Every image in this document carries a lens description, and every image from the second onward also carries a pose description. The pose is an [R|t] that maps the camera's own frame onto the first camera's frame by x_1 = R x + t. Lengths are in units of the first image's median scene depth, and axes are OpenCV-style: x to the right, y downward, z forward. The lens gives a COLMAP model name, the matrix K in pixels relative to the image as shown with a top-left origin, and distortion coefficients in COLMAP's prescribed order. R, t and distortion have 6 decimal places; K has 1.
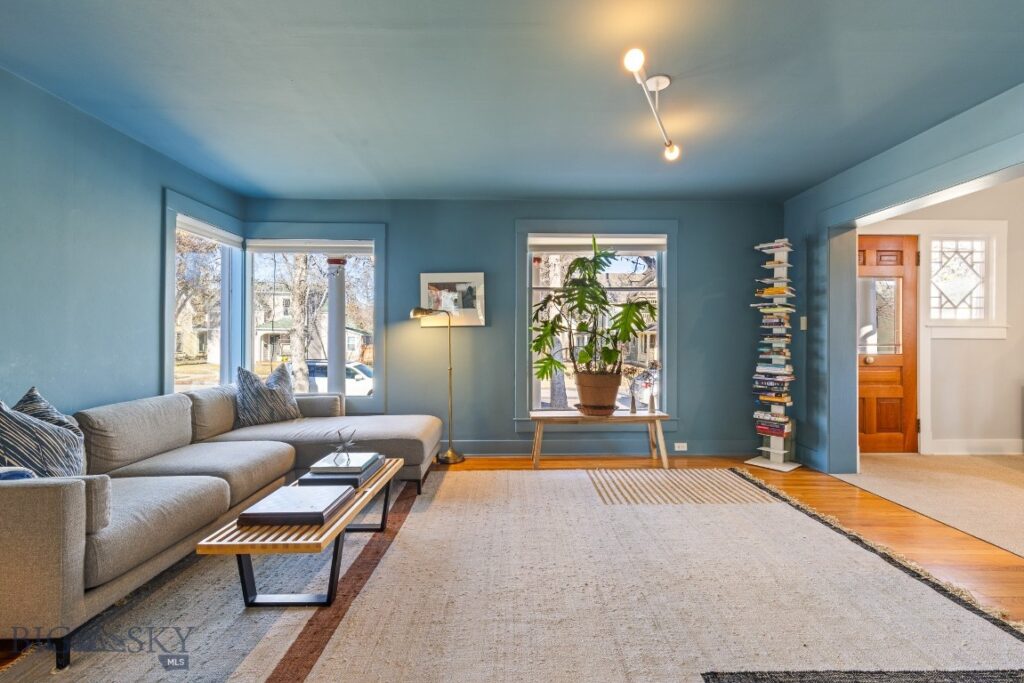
lens RADIAL K [[463.4, 0, 509.7], [0, 463.4, 335.6], [0, 0, 1]] dist [0.003173, 0.001058]
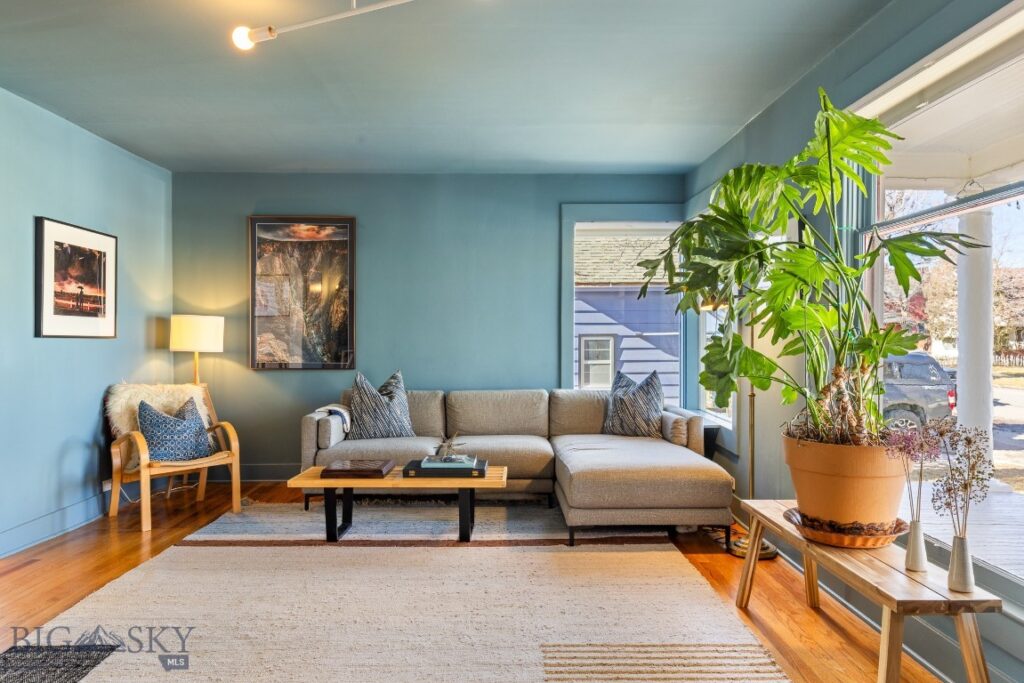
lens RADIAL K [[703.2, 0, 506.0], [0, 703.2, 345.4], [0, 0, 1]] dist [0.000729, 0.002418]
pose [[0.012864, 0.014048, -0.999819, 1.139999], [0.005327, 0.999886, 0.014118, -0.007518], [0.999903, -0.005508, 0.012787, 1.035303]]
